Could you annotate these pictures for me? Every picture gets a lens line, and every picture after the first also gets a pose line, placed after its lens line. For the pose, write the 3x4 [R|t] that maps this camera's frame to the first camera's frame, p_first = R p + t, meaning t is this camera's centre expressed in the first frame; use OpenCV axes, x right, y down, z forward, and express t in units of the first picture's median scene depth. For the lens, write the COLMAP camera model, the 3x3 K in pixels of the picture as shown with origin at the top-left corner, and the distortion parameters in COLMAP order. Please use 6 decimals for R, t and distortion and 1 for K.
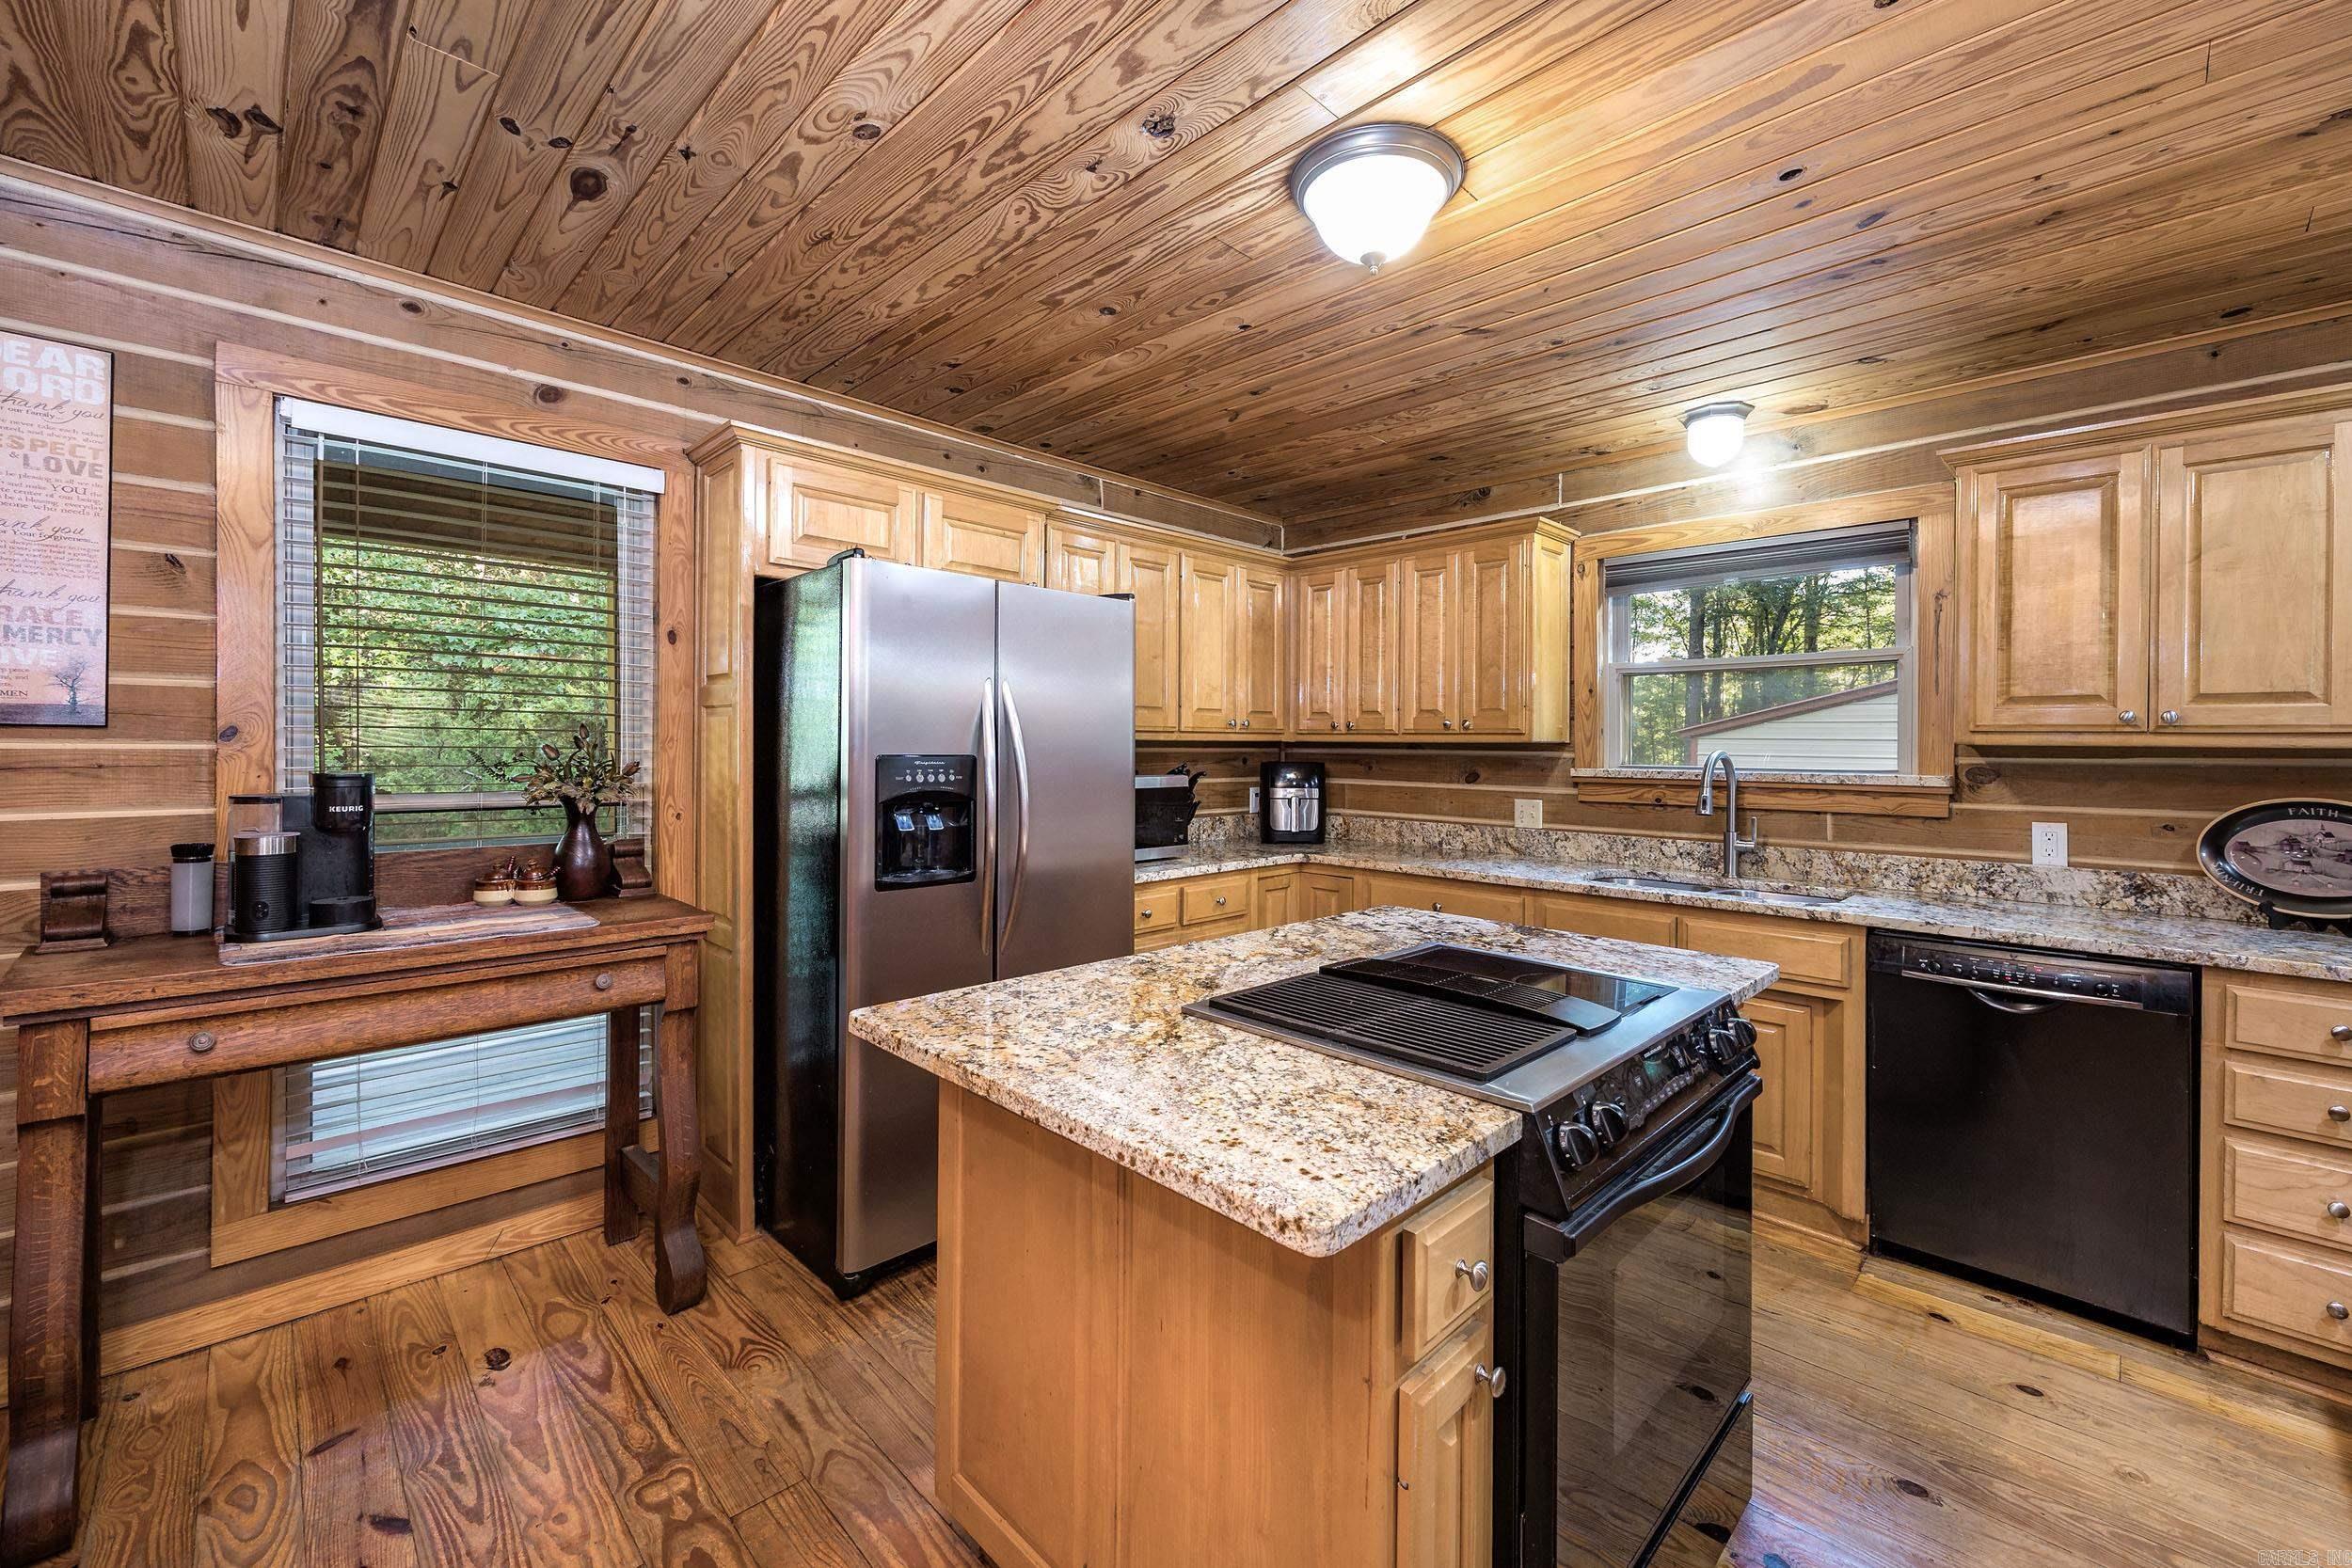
lens RADIAL K [[961.8, 0, 1250.6], [0, 961.8, 742.8], [0, 0, 1]] dist [-0.001069, -0.001791]
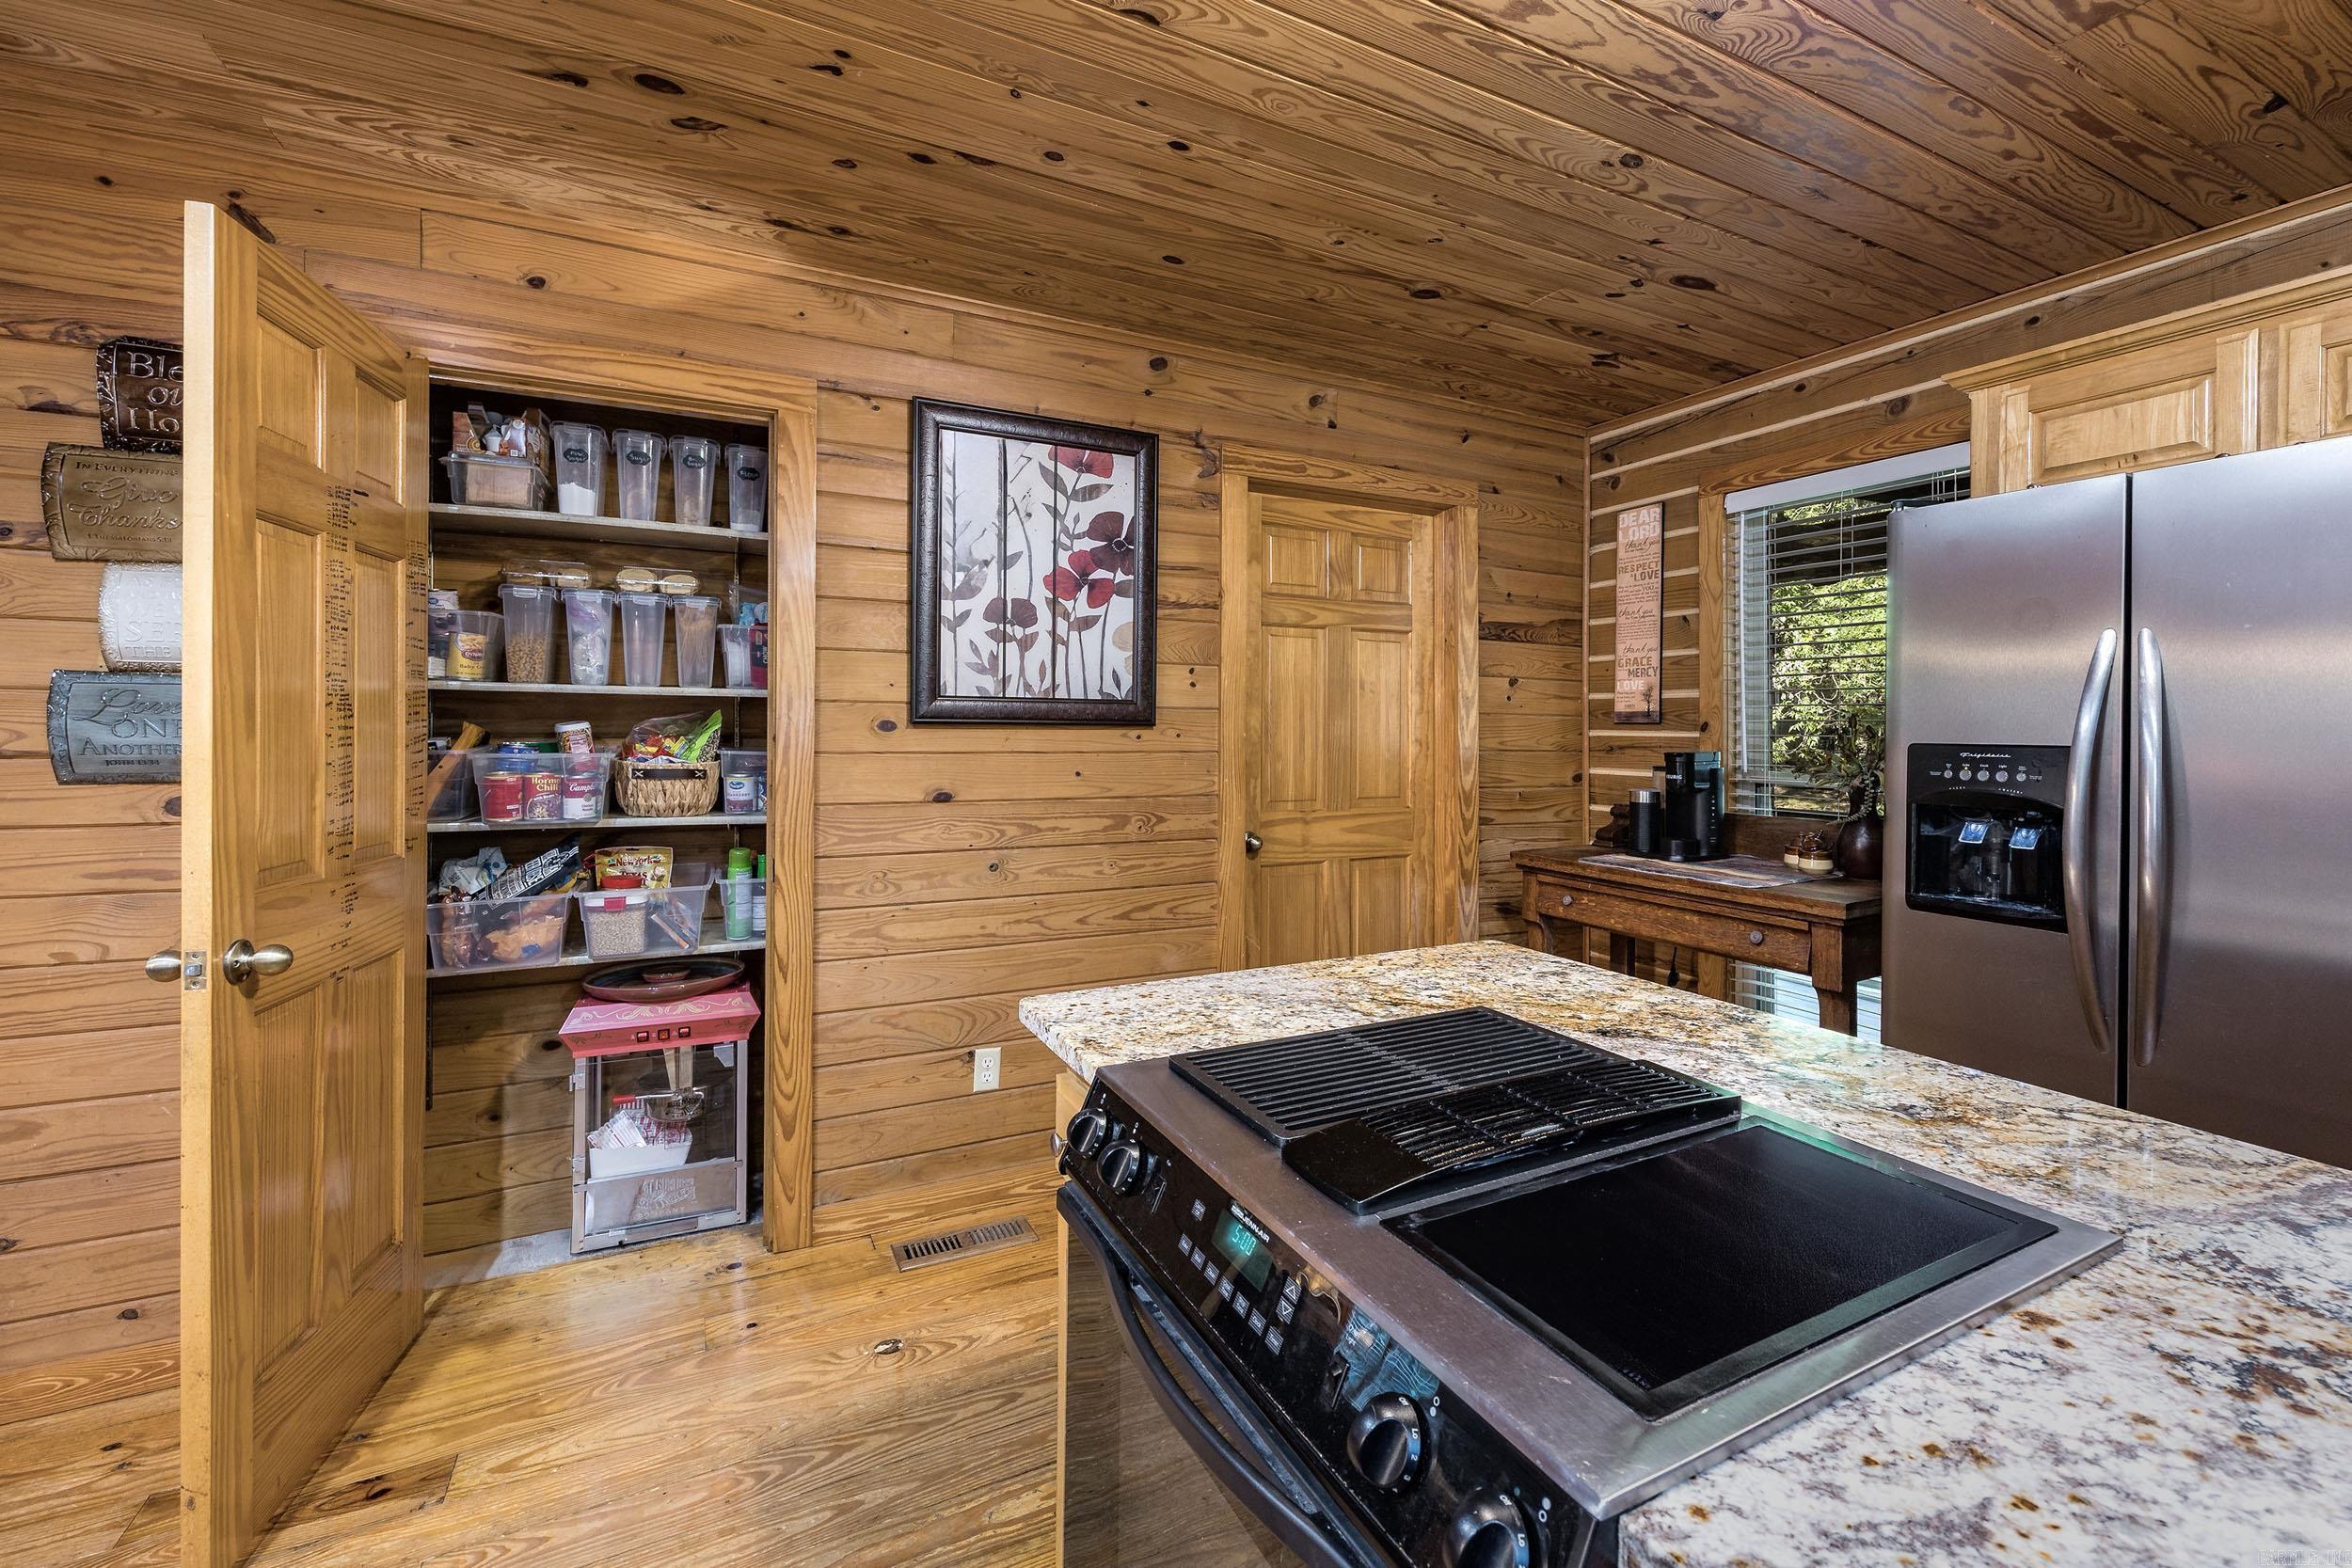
lens RADIAL K [[961.8, 0, 1199.6], [0, 961.8, 720.3], [0, 0, 1]] dist [-0.001069, -0.001791]
pose [[-0.338975, -0.019446, -0.940595, 0.555136], [-0.010790, 0.999801, -0.016782, 0.012835], [0.940734, 0.004460, -0.339117, 0.660808]]
